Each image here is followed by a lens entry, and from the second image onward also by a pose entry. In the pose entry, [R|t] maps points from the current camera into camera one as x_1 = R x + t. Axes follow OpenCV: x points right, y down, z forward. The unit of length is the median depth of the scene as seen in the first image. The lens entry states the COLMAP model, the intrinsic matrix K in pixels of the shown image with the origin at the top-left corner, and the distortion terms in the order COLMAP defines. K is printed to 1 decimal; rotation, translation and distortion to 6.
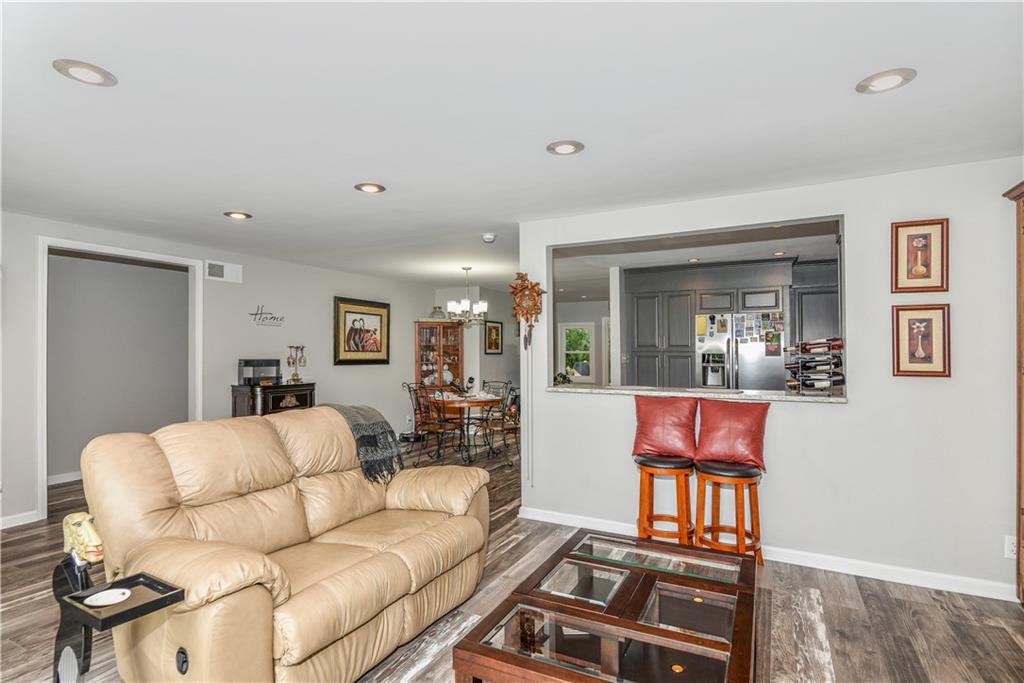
lens RADIAL K [[506.3, 0, 496.9], [0, 506.3, 352.5], [0, 0, 1]] dist [0.000231, 0.000375]
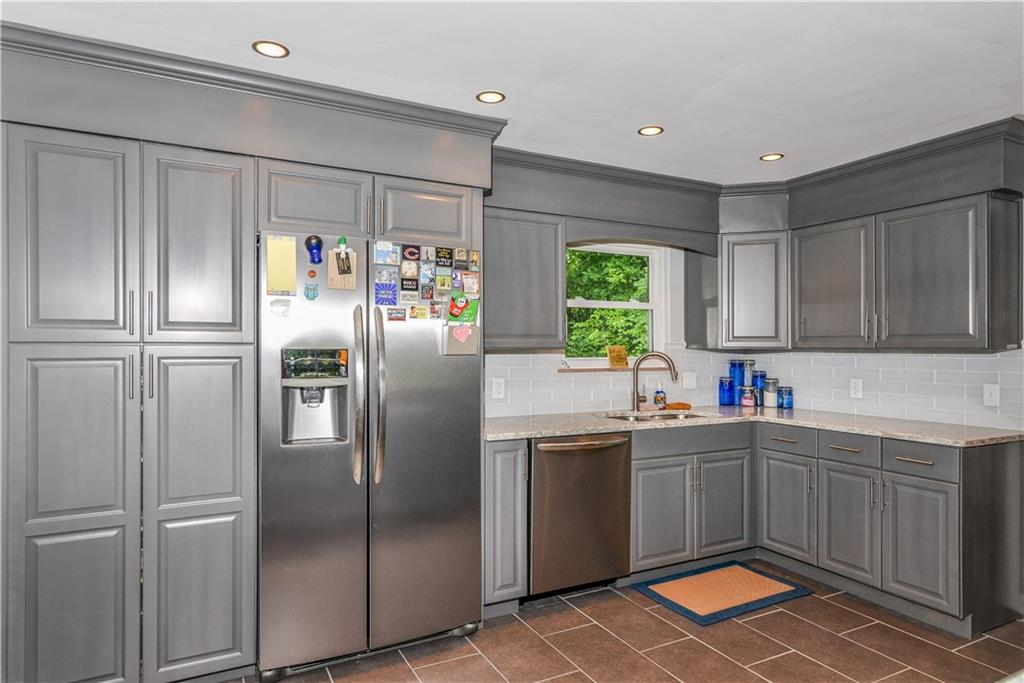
lens RADIAL K [[616.3, 0, 528.2], [0, 616.3, 344.3], [0, 0, 1]] dist [0.009519, 0.000186]
pose [[0.546747, 0.001441, 0.837296, 0.136062], [0.001452, 0.999995, -0.002669, 0.000063], [-0.837296, 0.002675, 0.546743, 0.571021]]
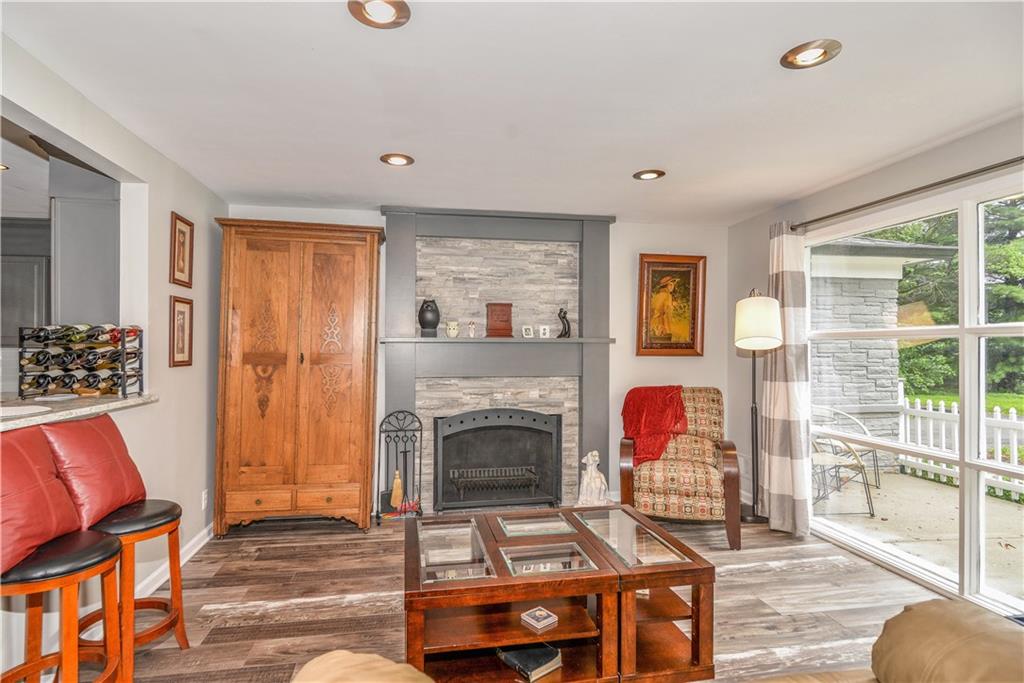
lens RADIAL K [[508.7, 0, 512.0], [0, 508.7, 341.5], [0, 0, 1]] dist [-0.001759, -0.000002]
pose [[-0.621704, 0.005561, 0.783232, -0.176343], [-0.003537, 0.999945, -0.009908, 0.001896], [-0.783244, -0.008930, -0.621650, 0.482193]]
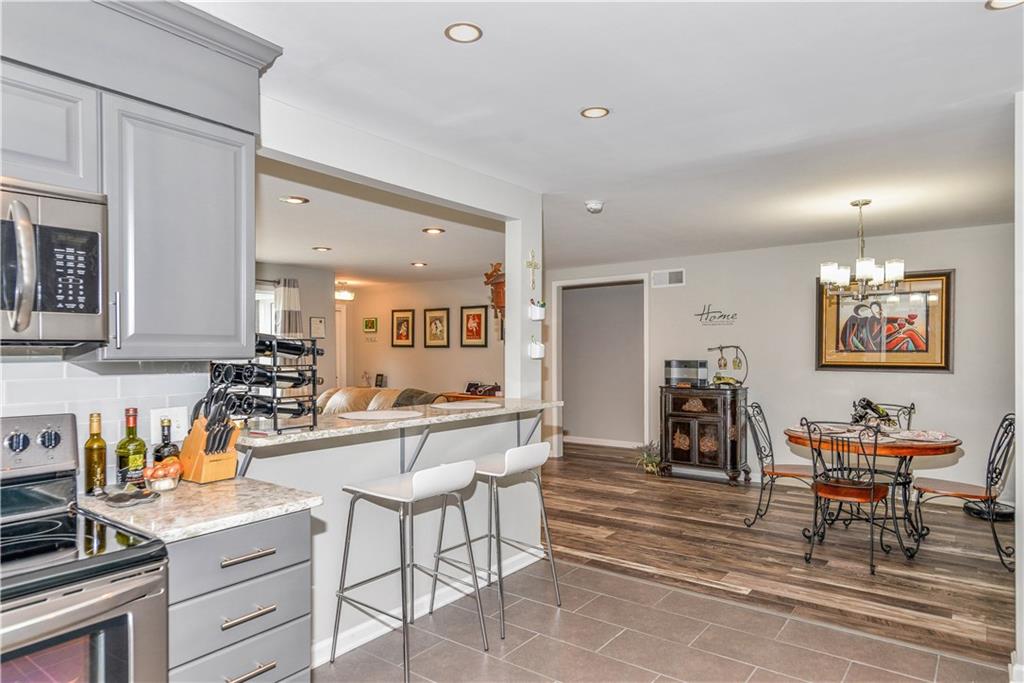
lens RADIAL K [[625.9, 0, 520.2], [0, 625.9, 347.1], [0, 0, 1]] dist [0.022406, 0.000065]
pose [[-0.134605, -0.008188, -0.990865, 0.653926], [0.003330, 0.999956, -0.008716, -0.002470], [0.990894, -0.004473, -0.134572, 0.690232]]
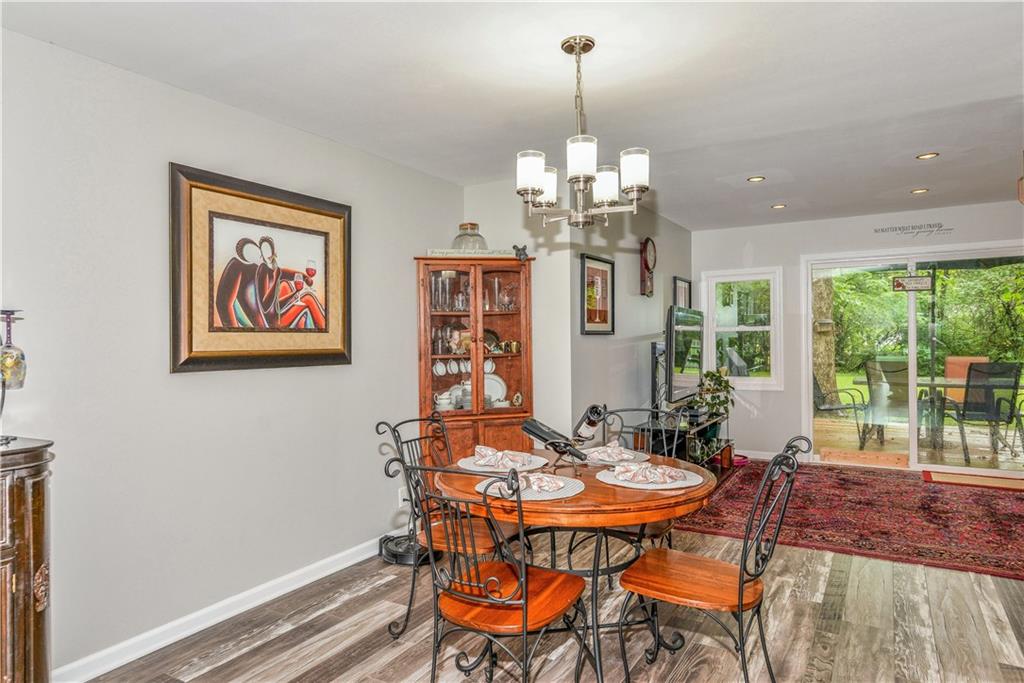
lens RADIAL K [[636.7, 0, 487.1], [0, 636.7, 340.5], [0, 0, 1]] dist [0.003862, 0.002778]
pose [[0.998483, -0.013753, -0.053324, -0.094658], [0.014132, 0.999877, 0.006754, 0.004446], [0.053224, -0.007497, 0.998554, 0.594829]]
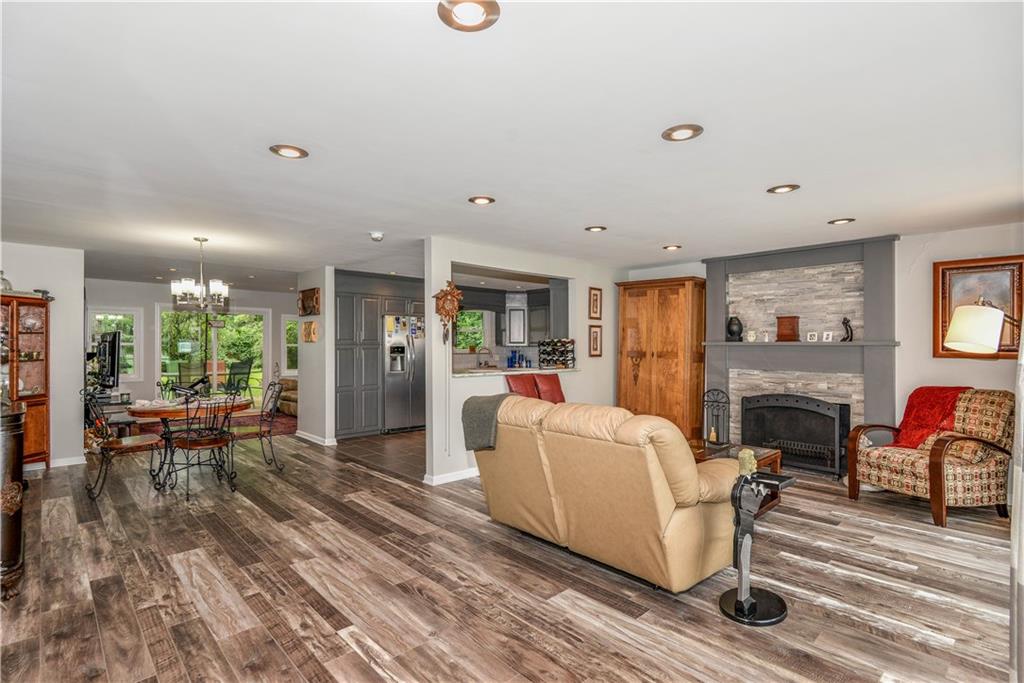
lens RADIAL K [[509.0, 0, 496.9], [0, 509.0, 341.8], [0, 0, 1]] dist [0.001267, 0.000742]
pose [[0.340219, 0.002143, 0.940344, -0.629111], [-0.001222, 0.999998, -0.001837, -0.006503], [-0.940345, -0.000524, 0.340221, 0.275682]]
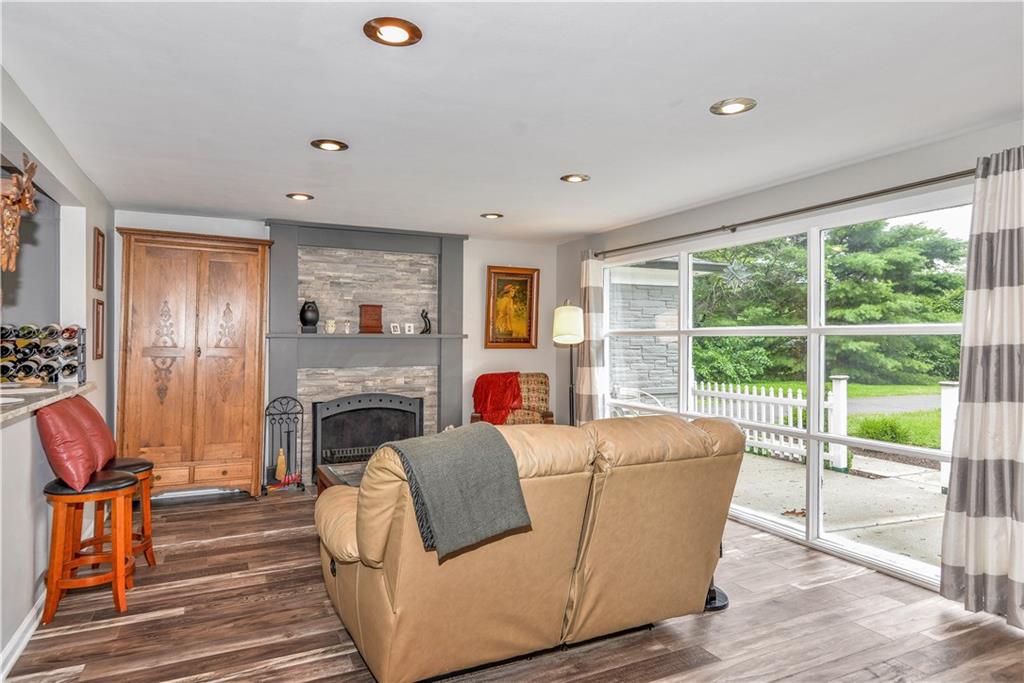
lens RADIAL K [[597.4, 0, 518.7], [0, 597.4, 337.3], [0, 0, 1]] dist [0.020292, -0.000993]
pose [[-0.815350, -0.001346, 0.578967, -0.353062], [-0.004525, 0.999982, -0.004047, -0.000986], [-0.578951, -0.005920, -0.815341, 0.687629]]
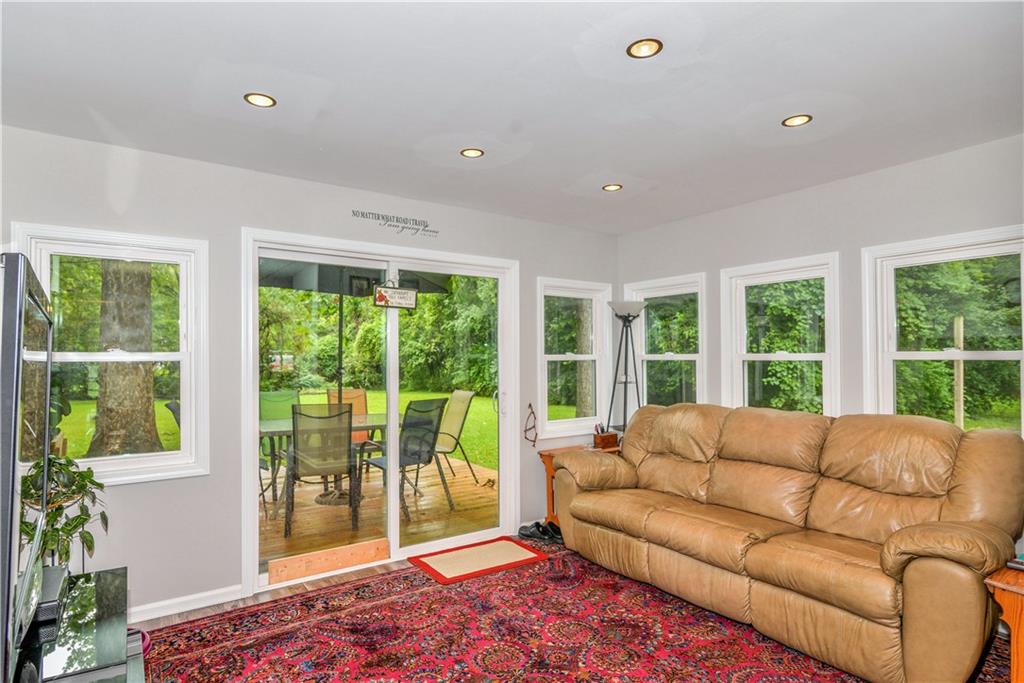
lens RADIAL K [[551.1, 0, 514.4], [0, 551.1, 353.3], [0, 0, 1]] dist [0.000426, 0.000531]
pose [[0.443991, 0.003755, 0.896024, 0.011572], [0.000197, 0.999991, -0.004289, -0.002653], [-0.896031, 0.002080, 0.443986, 1.168788]]
